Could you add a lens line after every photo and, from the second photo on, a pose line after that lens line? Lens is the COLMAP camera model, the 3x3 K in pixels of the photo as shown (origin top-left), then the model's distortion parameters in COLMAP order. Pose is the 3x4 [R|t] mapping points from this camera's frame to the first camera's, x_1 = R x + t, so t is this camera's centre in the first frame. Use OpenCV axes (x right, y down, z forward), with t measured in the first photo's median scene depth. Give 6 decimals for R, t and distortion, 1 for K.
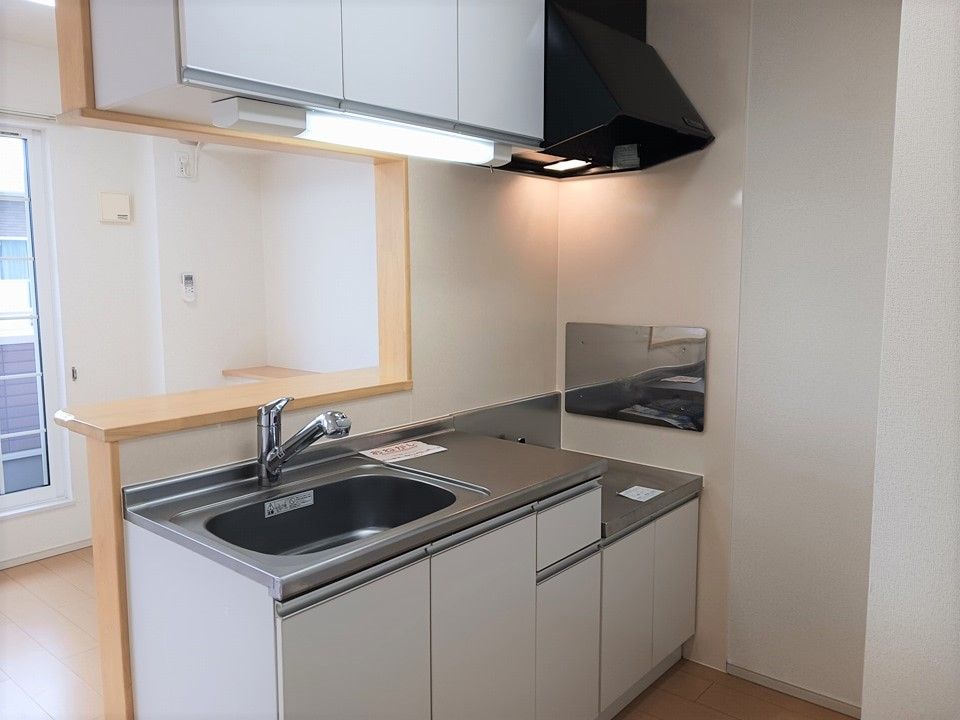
lens RADIAL K [[753.4, 0, 480.0], [0, 753.4, 358.7], [0, 0, 1]] dist [0.030606, -0.032541]
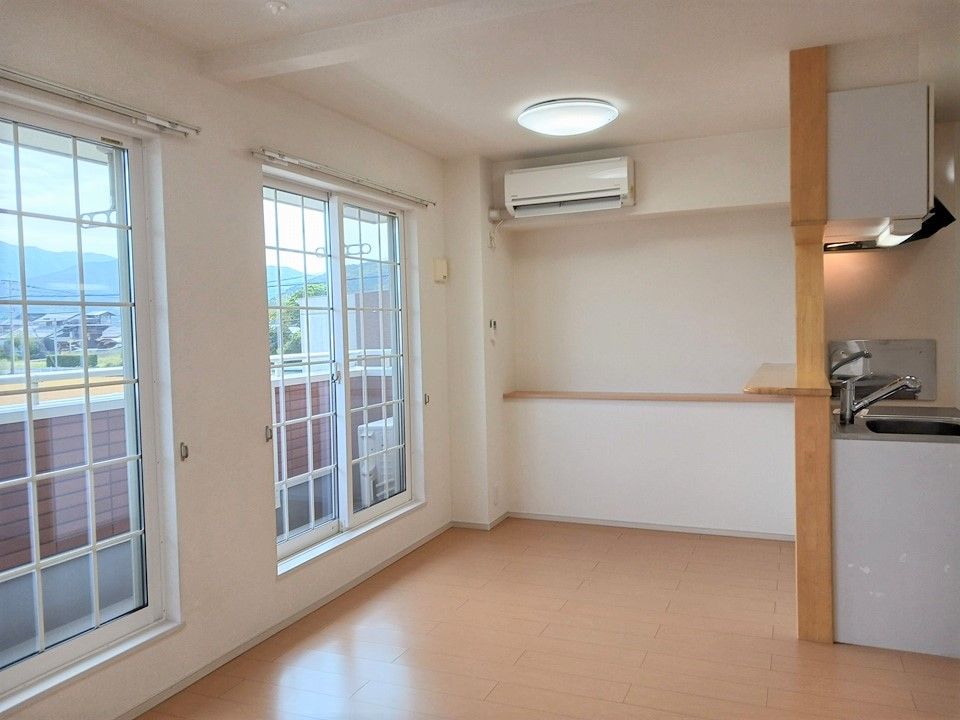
lens RADIAL K [[753.4, 0, 481.0], [0, 753.4, 359.4], [0, 0, 1]] dist [0.030606, -0.032541]
pose [[0.951160, -0.041248, 0.305931, -0.819315], [0.063517, 0.995978, -0.063193, 0.037266], [-0.302094, 0.079539, 0.949954, -0.230205]]
